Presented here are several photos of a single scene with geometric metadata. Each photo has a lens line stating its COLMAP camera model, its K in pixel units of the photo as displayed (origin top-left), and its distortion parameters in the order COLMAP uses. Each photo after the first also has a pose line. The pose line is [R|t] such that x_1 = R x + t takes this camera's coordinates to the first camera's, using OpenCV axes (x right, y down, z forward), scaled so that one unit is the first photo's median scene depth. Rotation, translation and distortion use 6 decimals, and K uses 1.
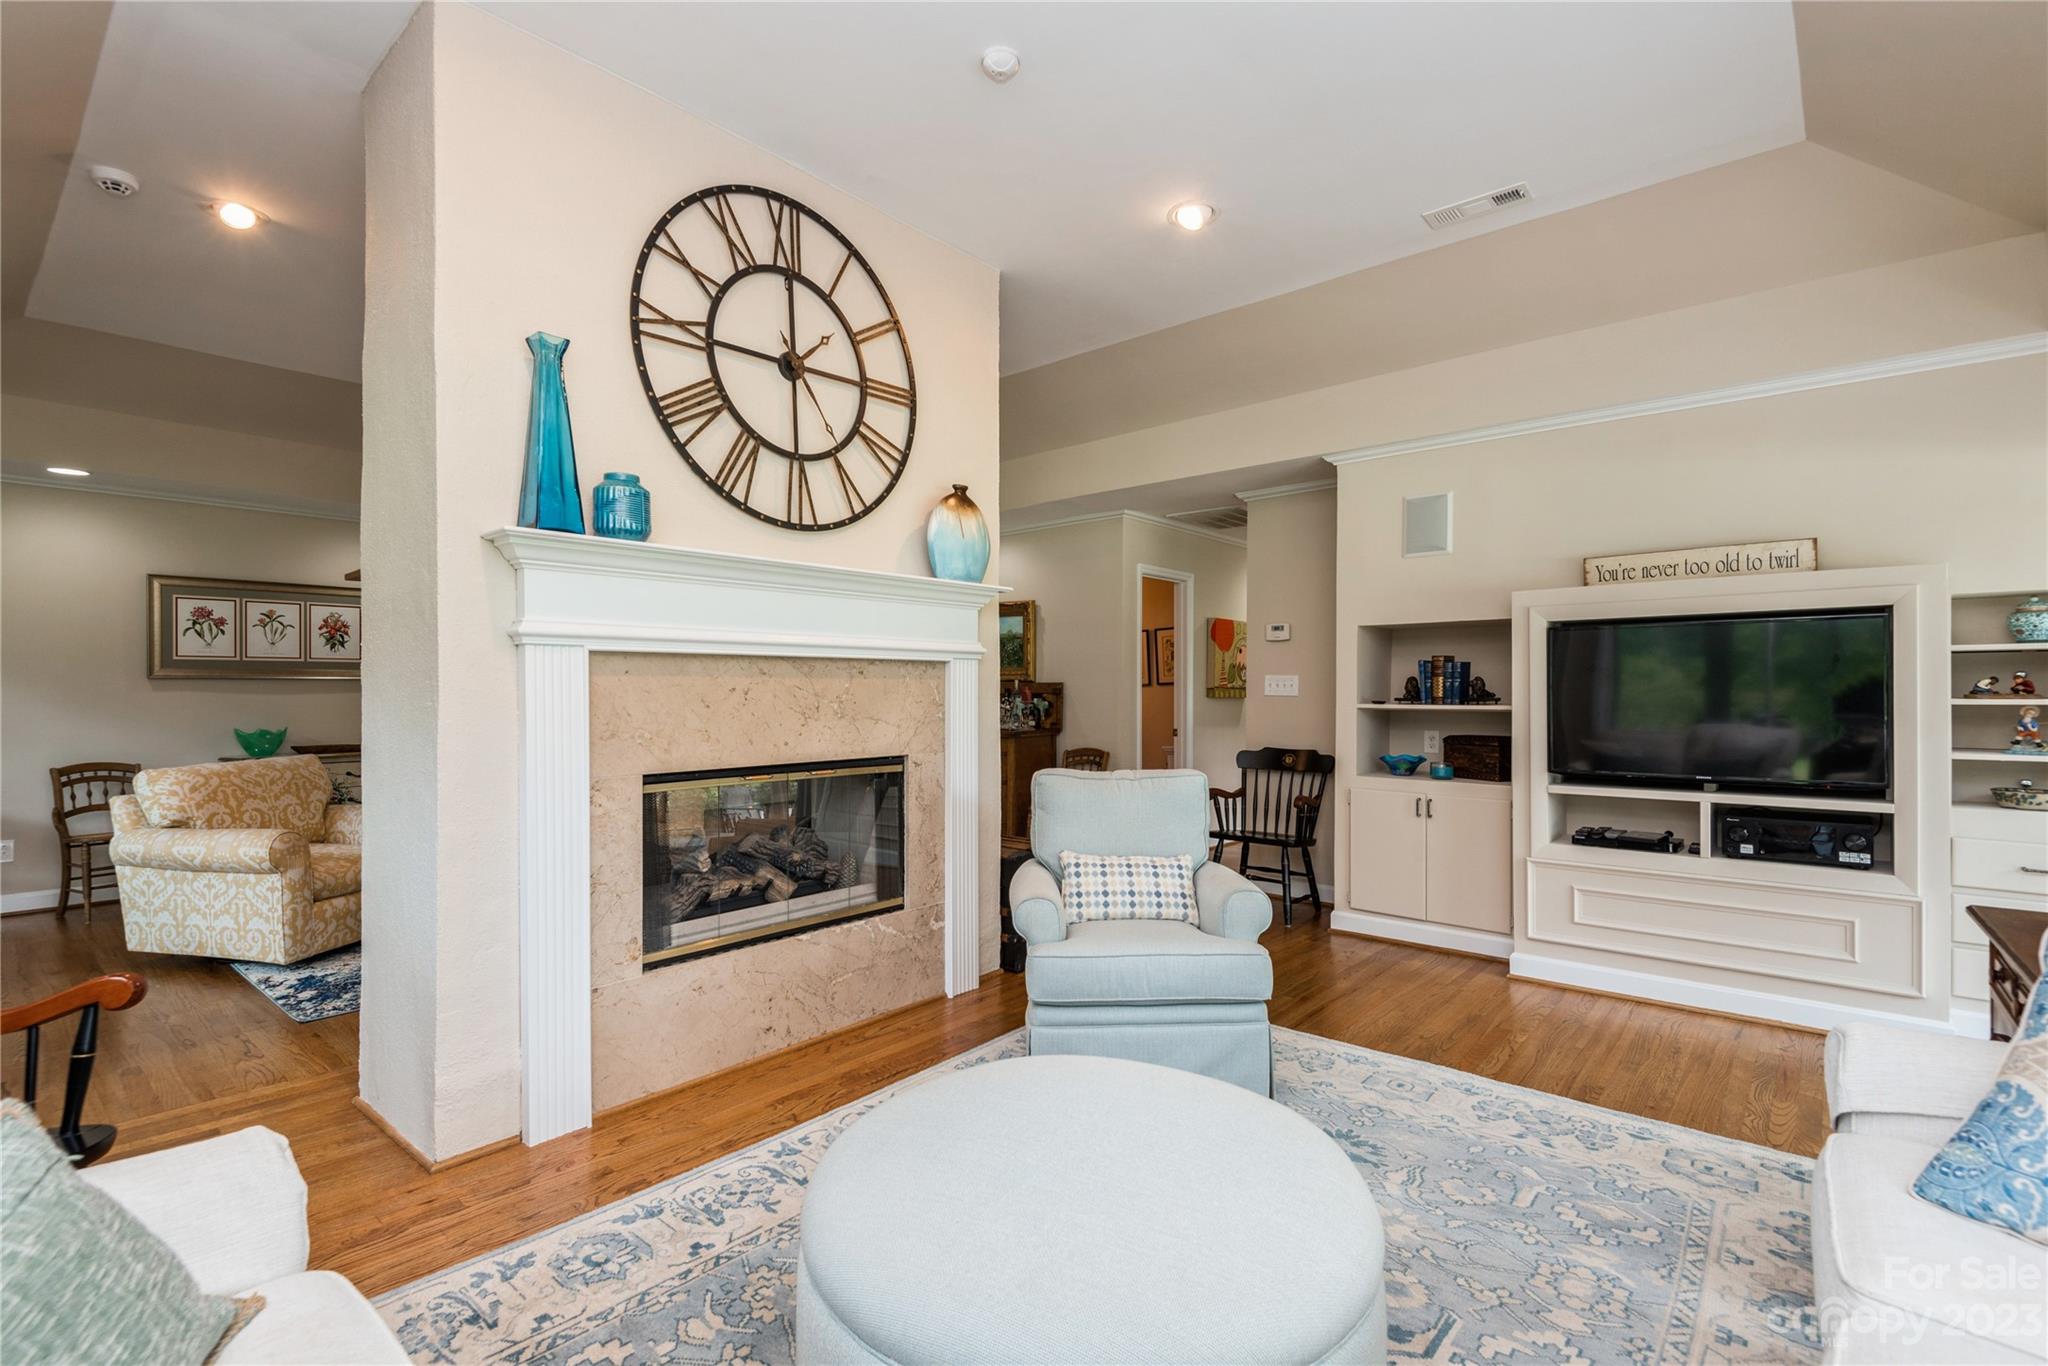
lens RADIAL K [[927.2, 0, 1024.7], [0, 927.2, 686.1], [0, 0, 1]] dist [0.012345, -0.005797]
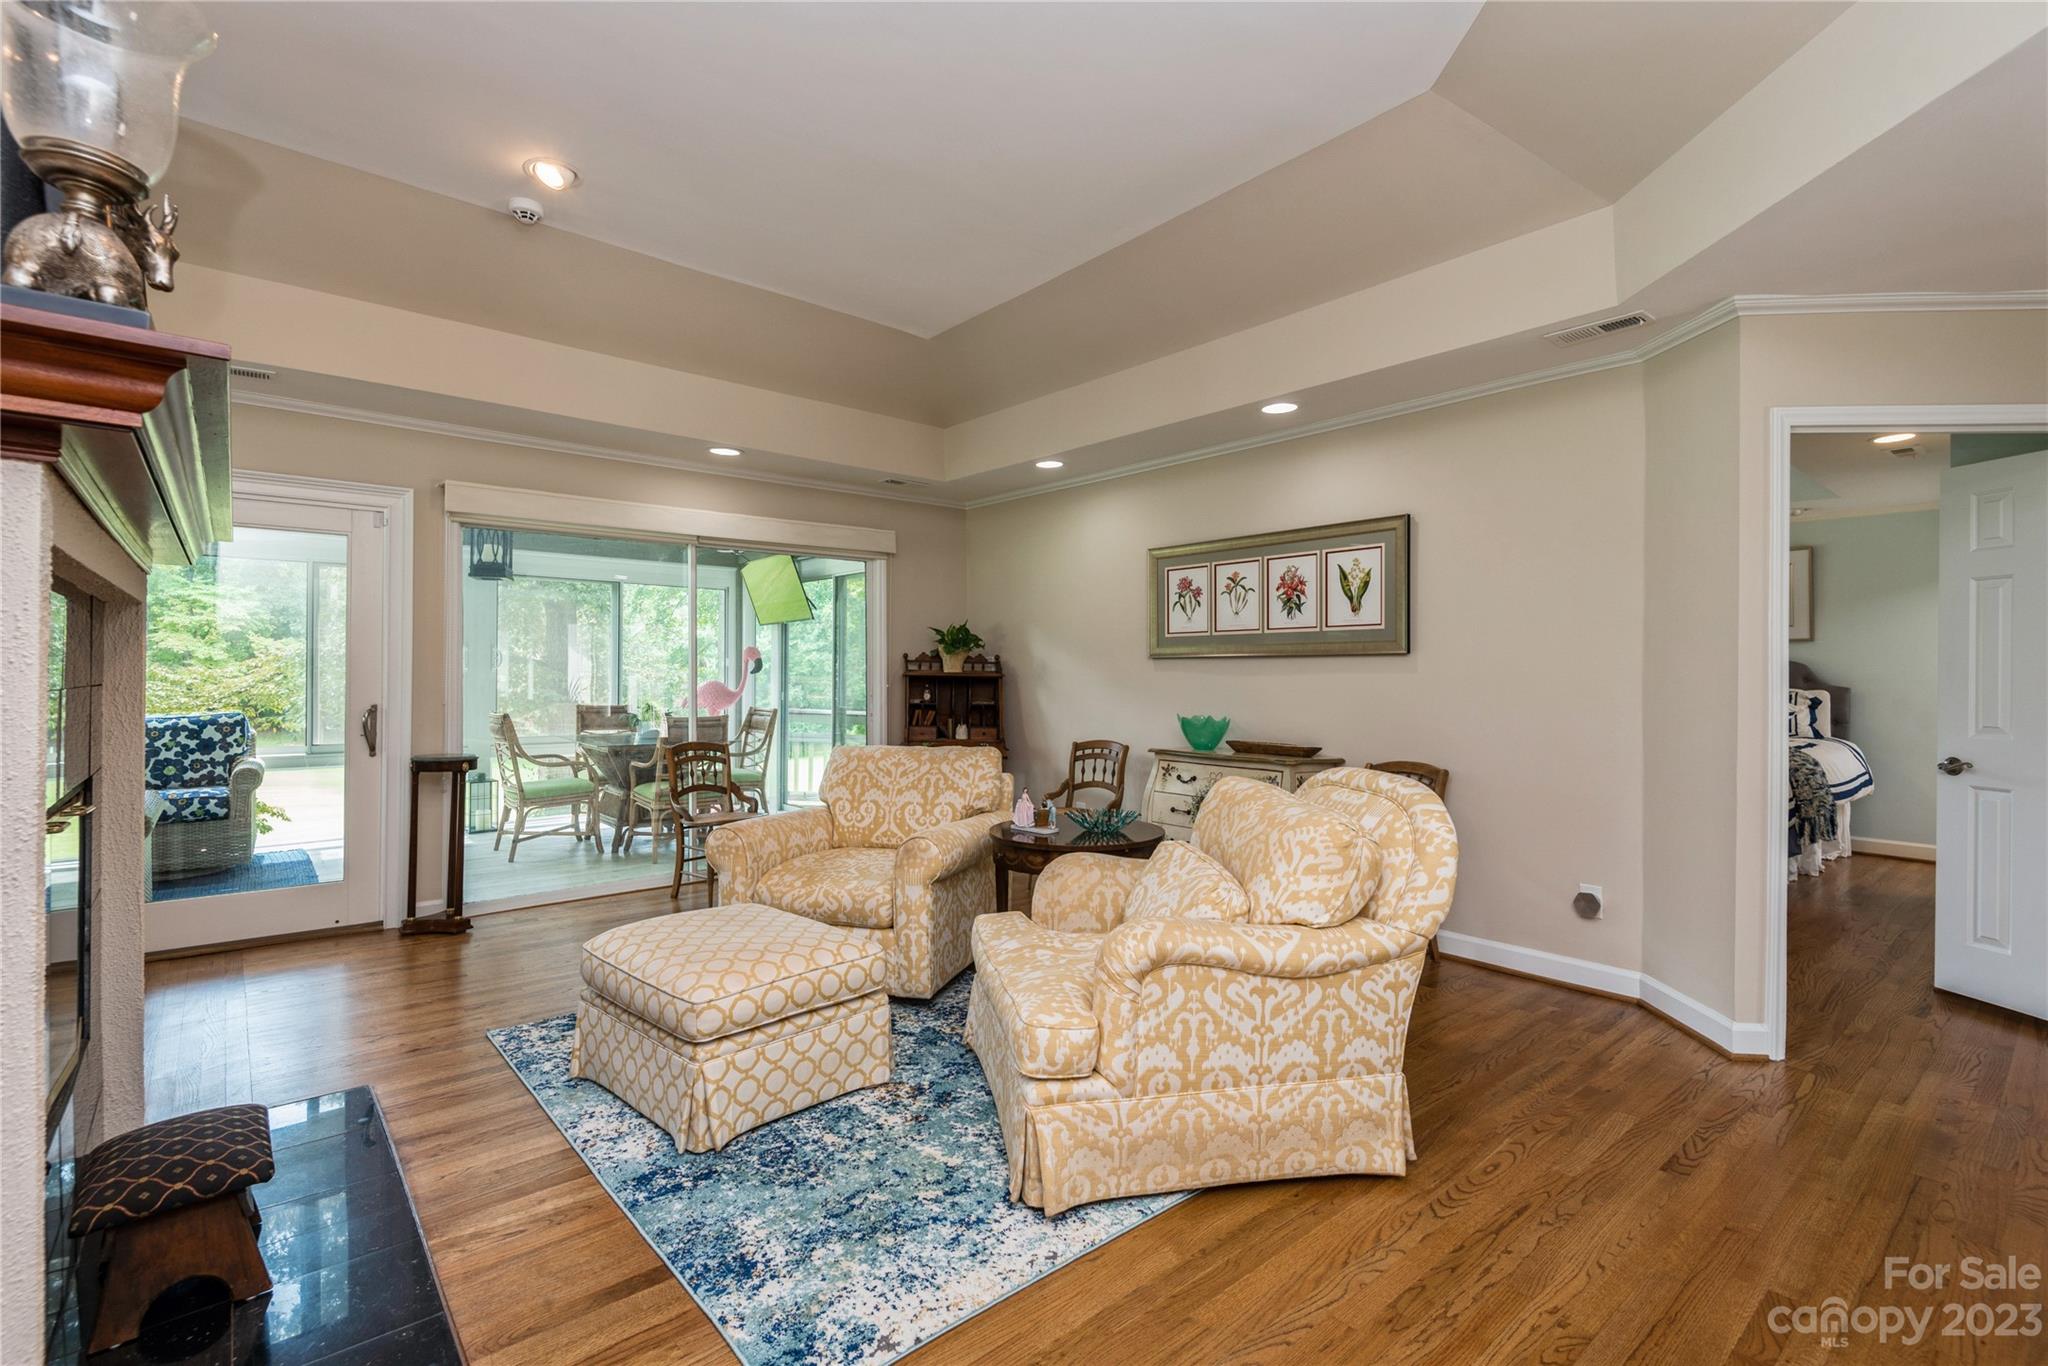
lens RADIAL K [[927.2, 0, 1029.9], [0, 927.2, 669.3], [0, 0, 1]] dist [0.012345, -0.005797]
pose [[-0.157551, 0.000100, -0.987511, 0.025083], [0.002502, 0.999997, -0.000298, 0.003434], [0.987508, -0.002518, -0.157551, 1.001335]]
